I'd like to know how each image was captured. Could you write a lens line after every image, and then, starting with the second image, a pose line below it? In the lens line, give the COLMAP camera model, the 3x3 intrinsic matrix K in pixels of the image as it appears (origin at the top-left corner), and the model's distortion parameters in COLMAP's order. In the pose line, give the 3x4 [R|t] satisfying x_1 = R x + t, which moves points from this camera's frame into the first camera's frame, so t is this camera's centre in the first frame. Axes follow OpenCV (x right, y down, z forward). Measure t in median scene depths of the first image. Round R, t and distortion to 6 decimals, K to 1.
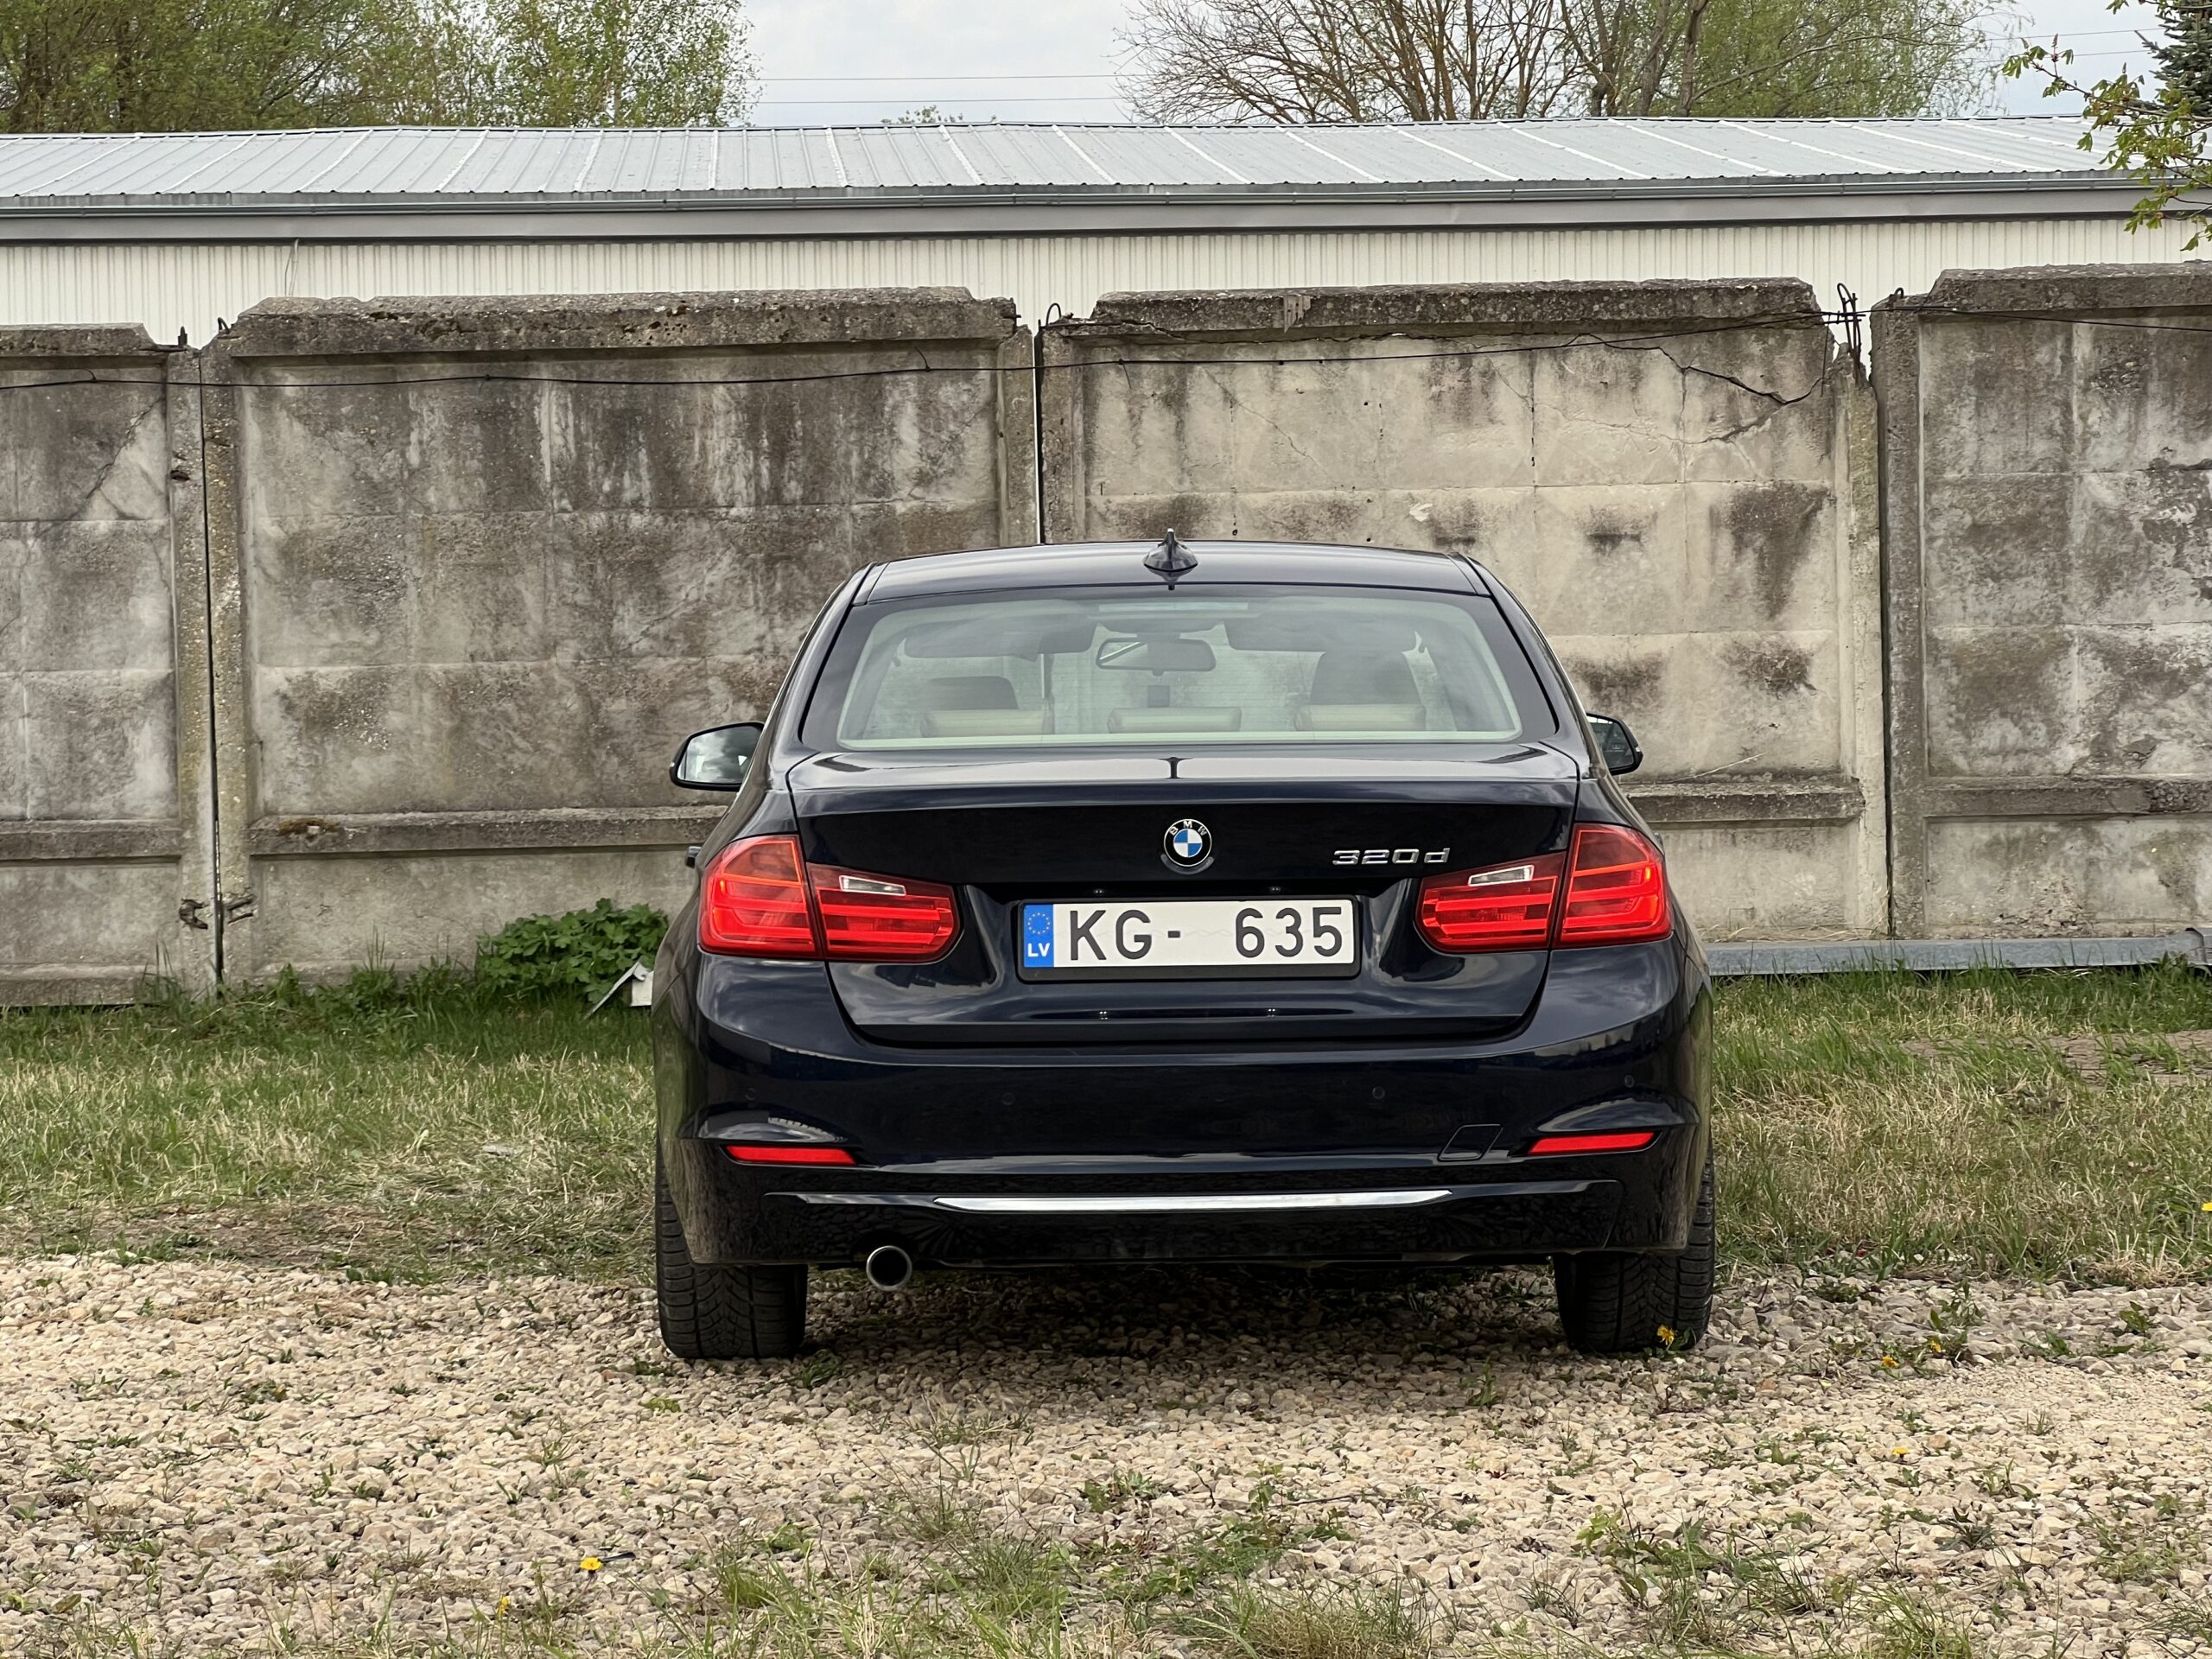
lens RADIAL K [[4932.6, 0, 1088.7], [0, 4932.6, 755.7], [0, 0, 1]] dist [0.211073, 0.000000]
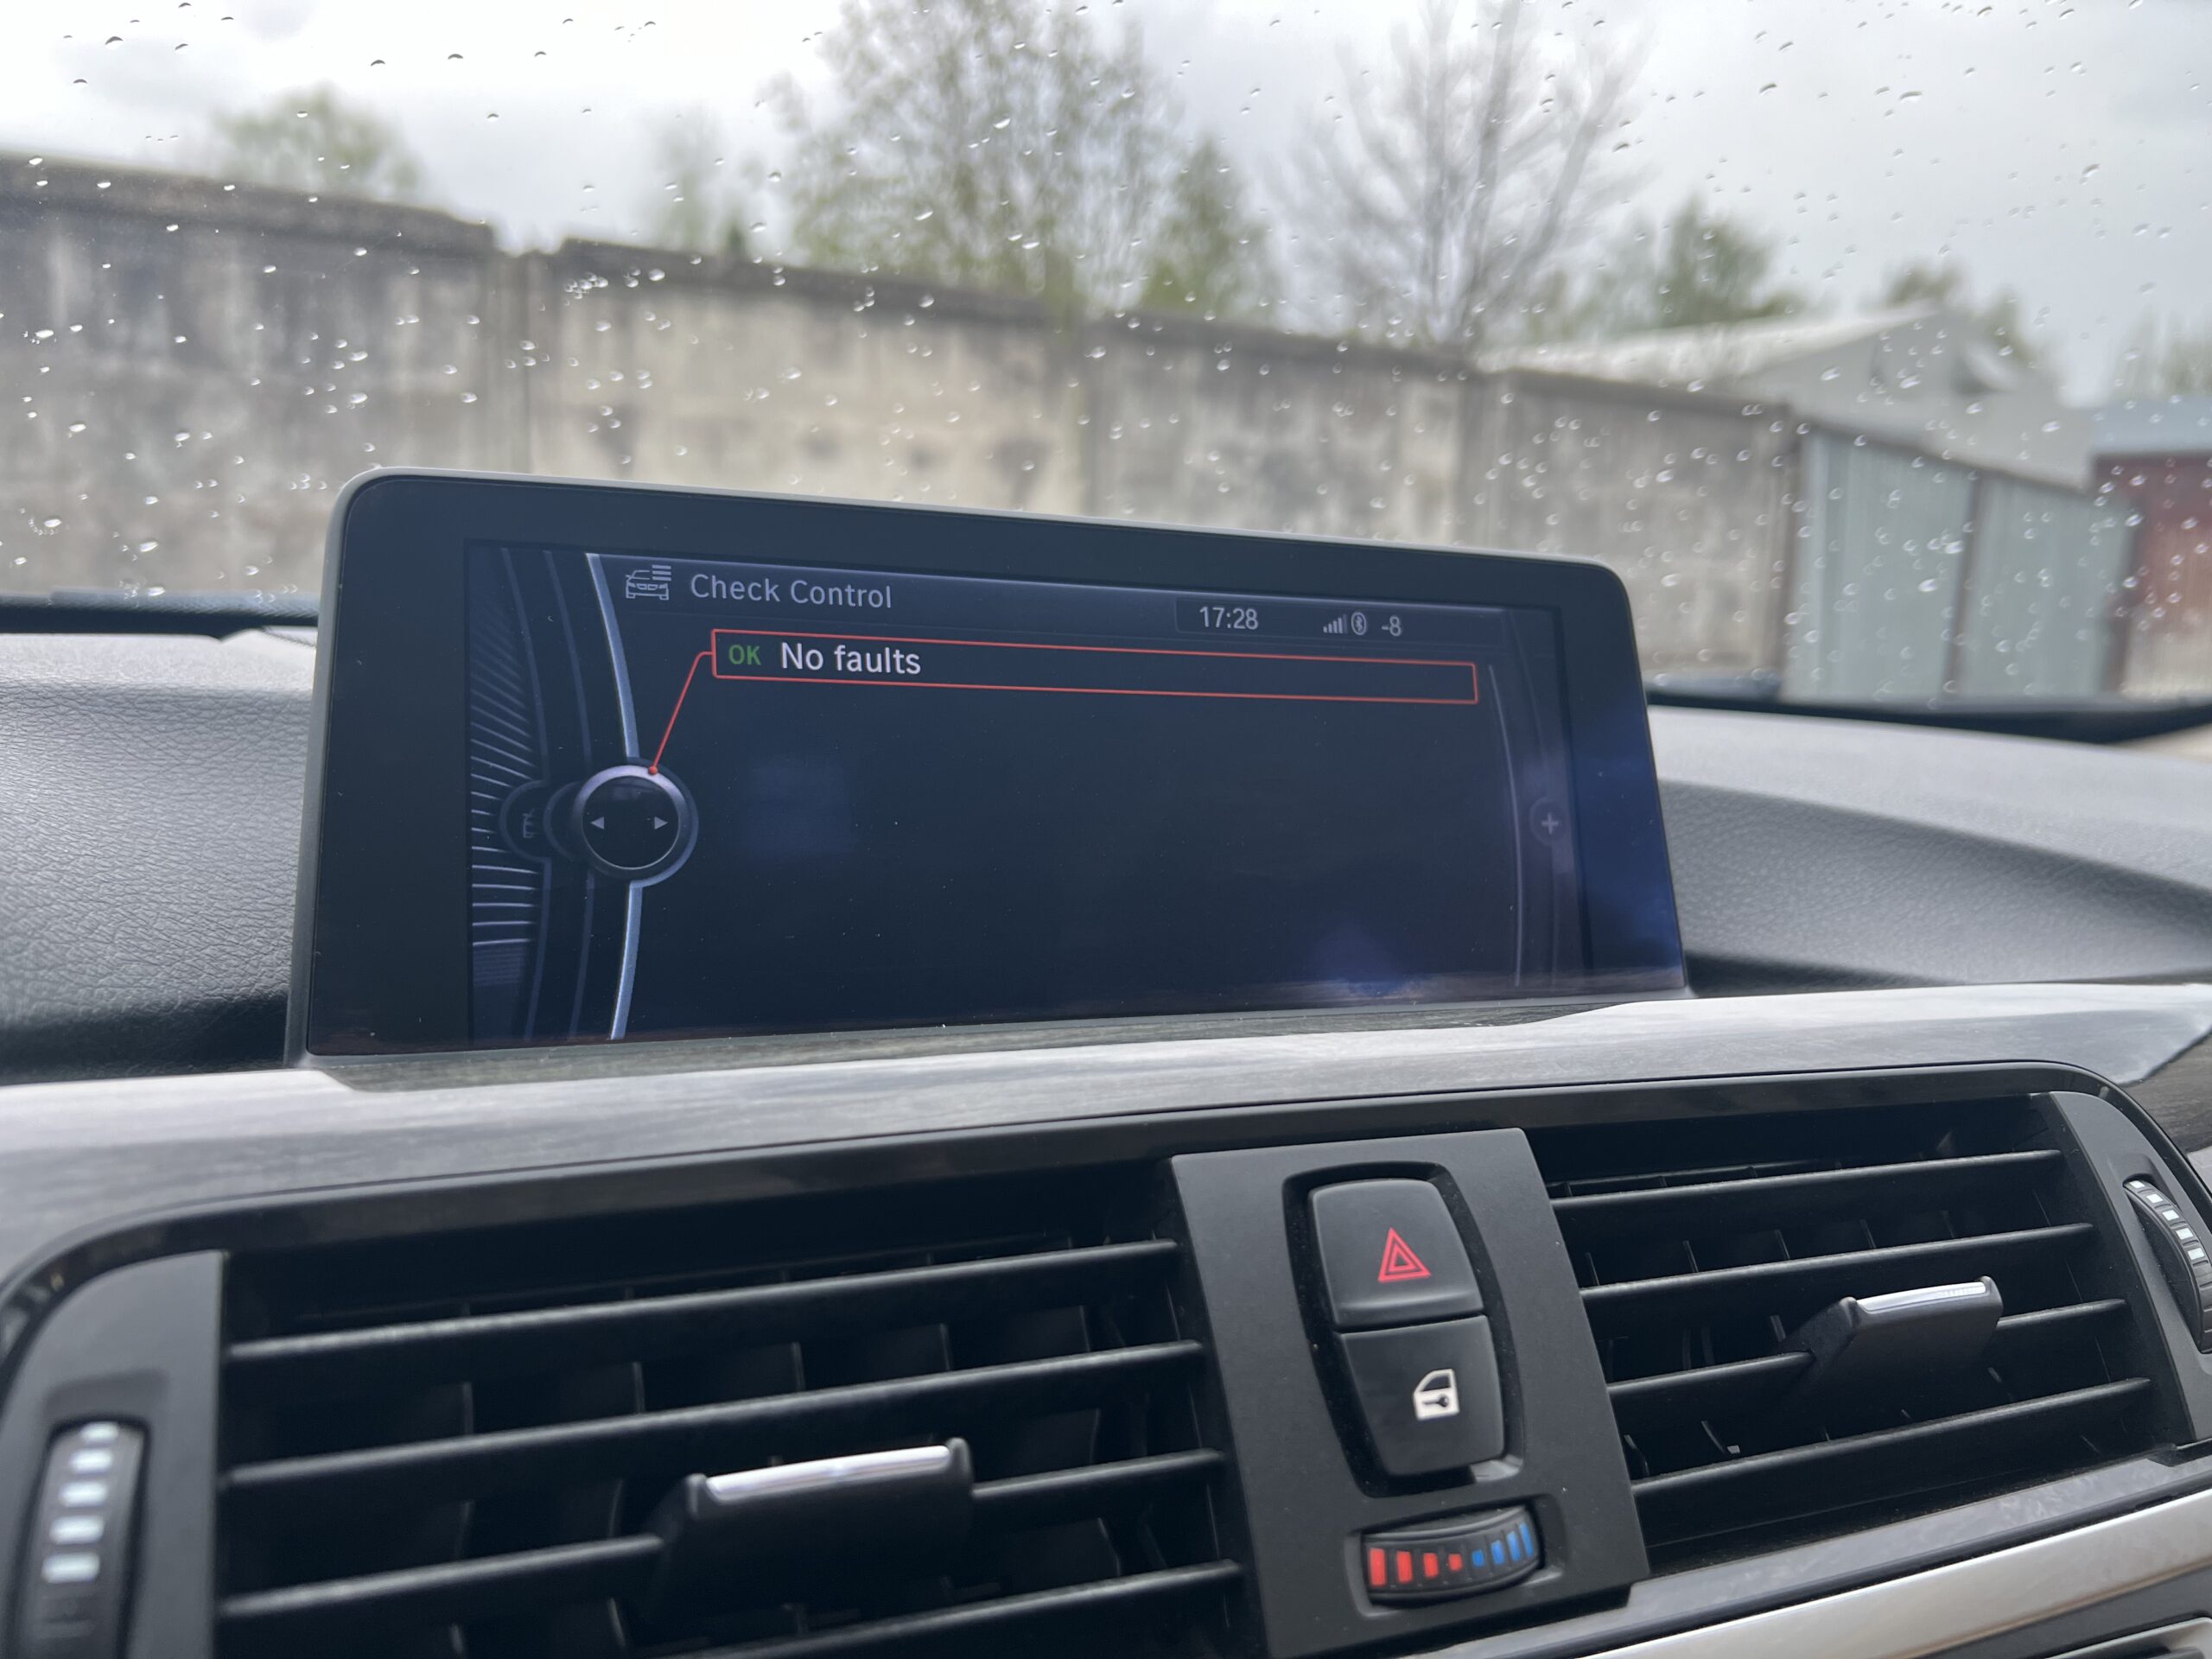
lens RADIAL K [[1695.7, 0, 1129.5], [0, 1695.7, 832.2], [0, 0, 1]] dist [0.040035, -0.046937]
pose [[0.832324, -0.032131, 0.553357, -0.126527], [-0.035734, 0.993131, 0.111416, 0.007259], [-0.553136, -0.112508, 0.825459, 0.534012]]
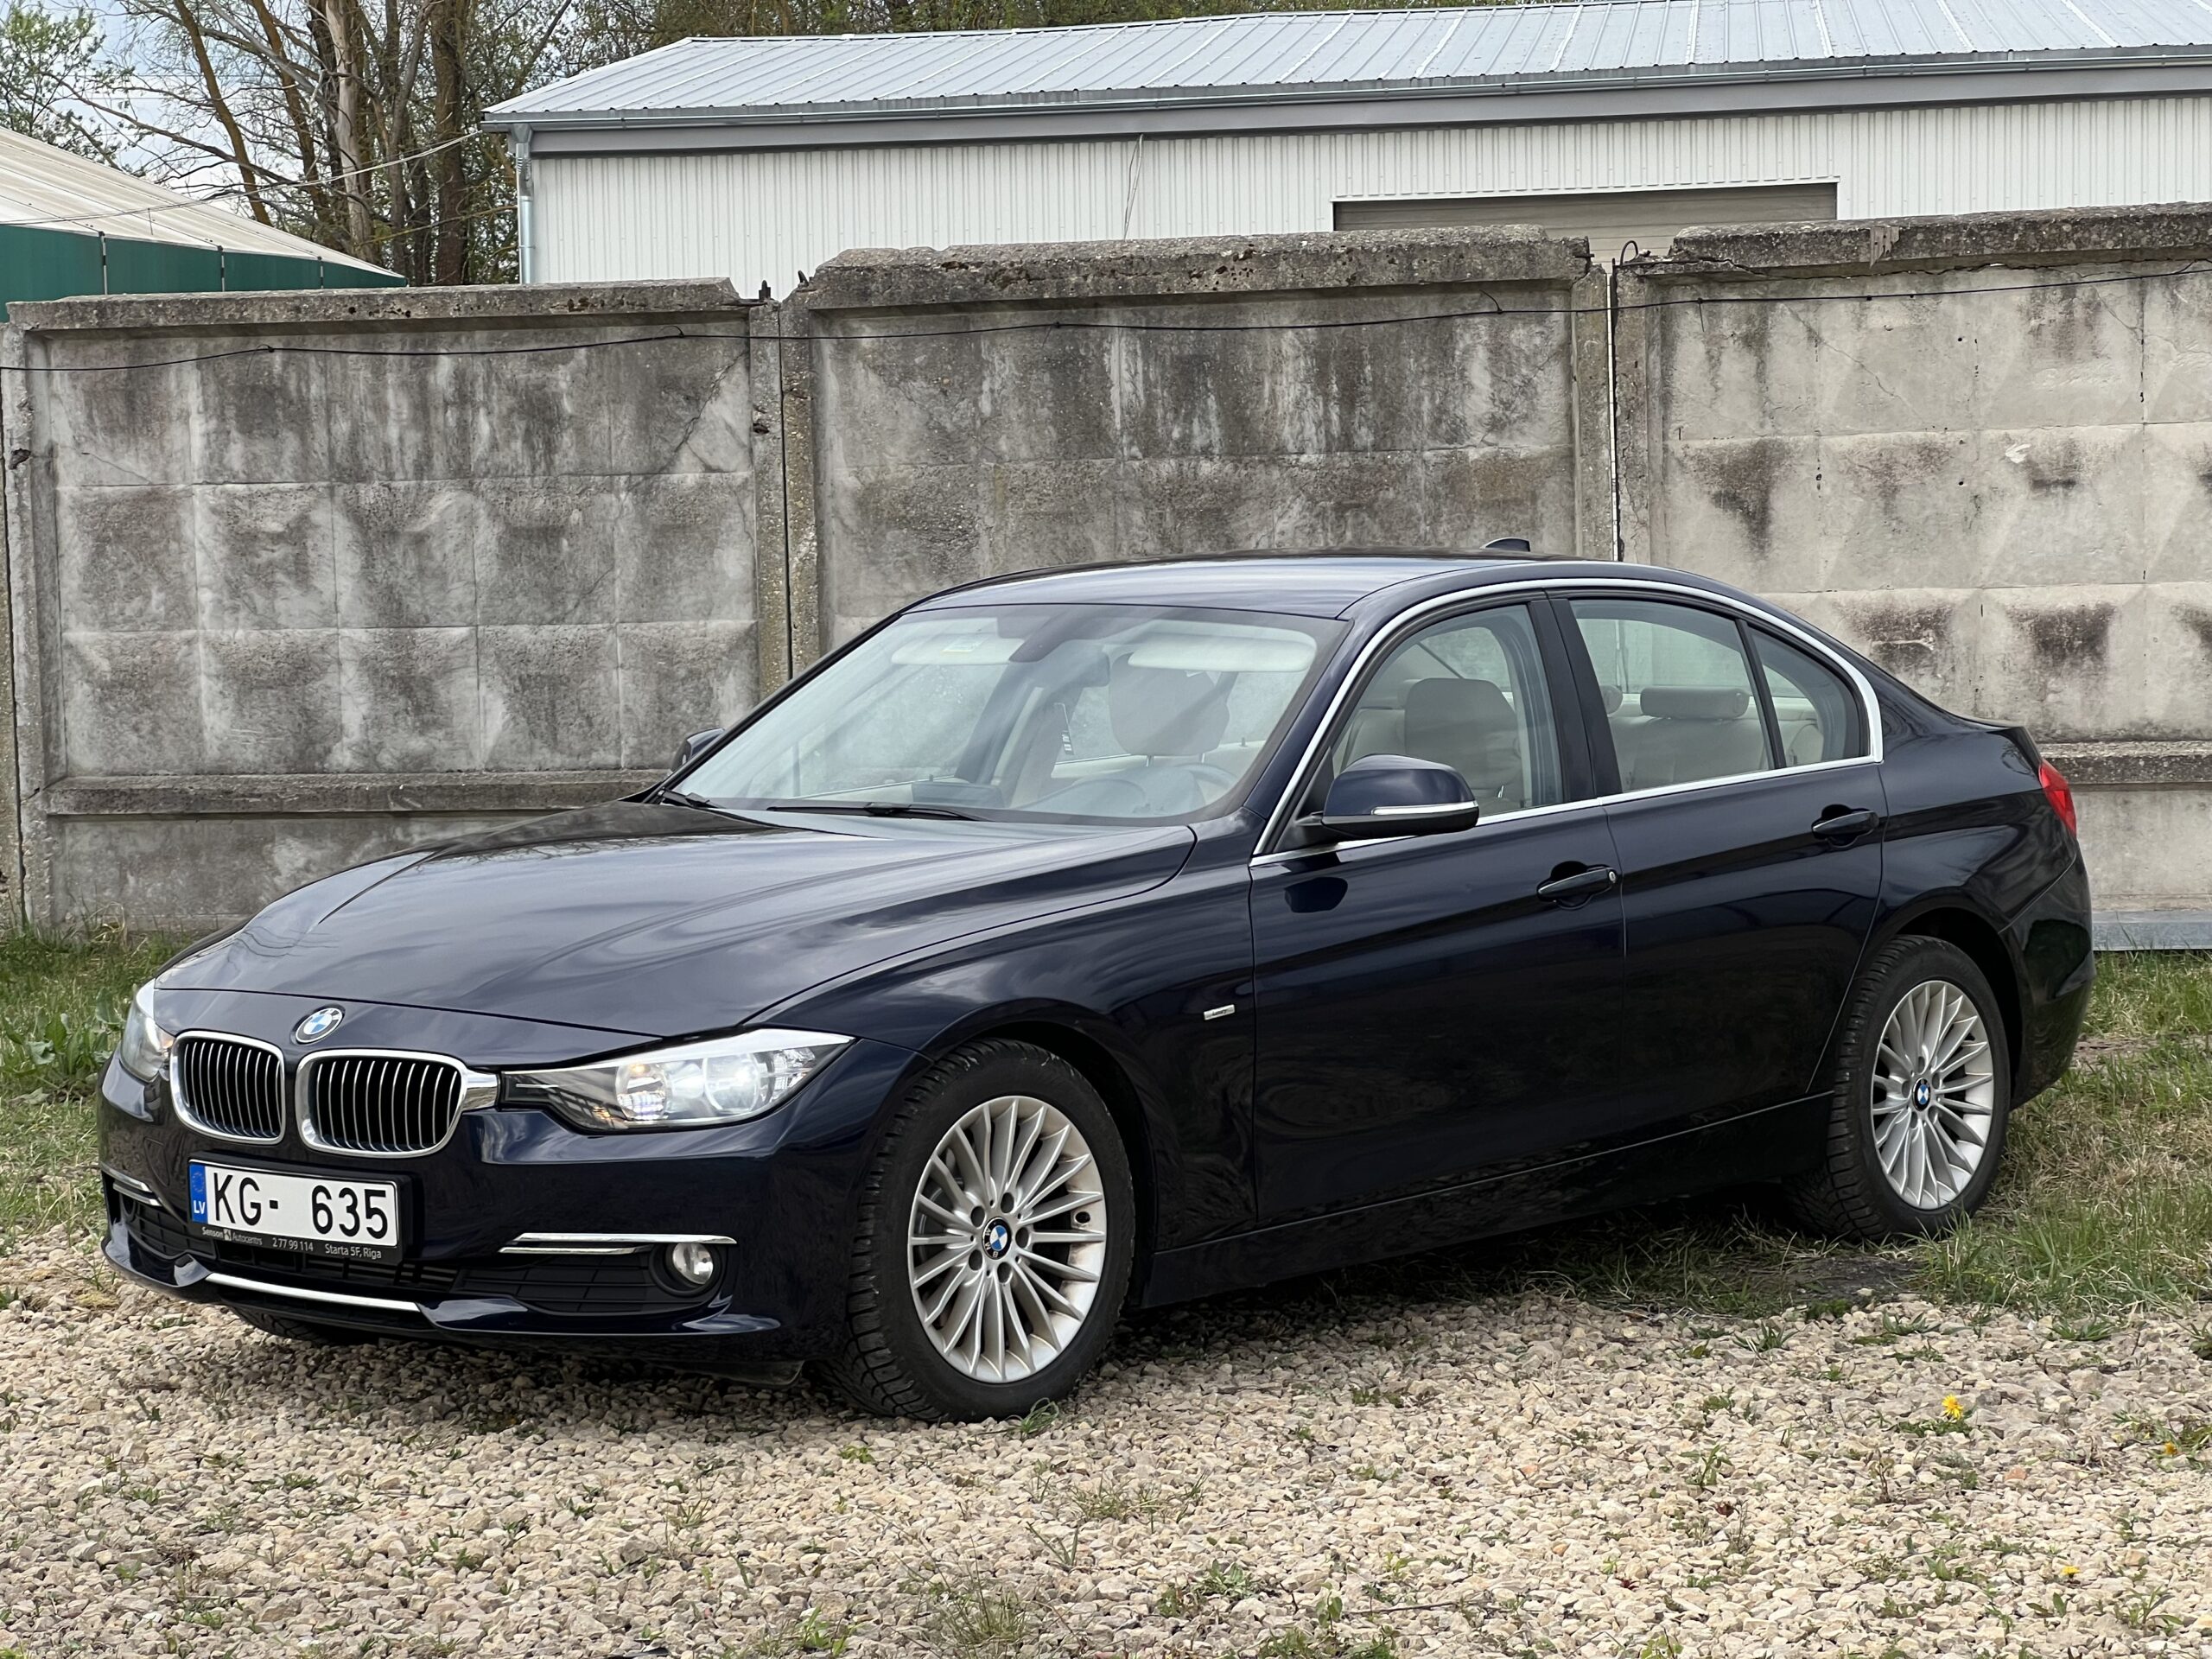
lens RADIAL K [[4935.1, 0, 1109.5], [0, 4935.1, 778.5], [0, 0, 1]] dist [0.170648, 0.000000]
pose [[0.981211, 0.005621, -0.192855, 0.080258], [0.000843, 0.999441, 0.033418, -0.018873], [0.192935, -0.032953, 0.980658, 0.028468]]
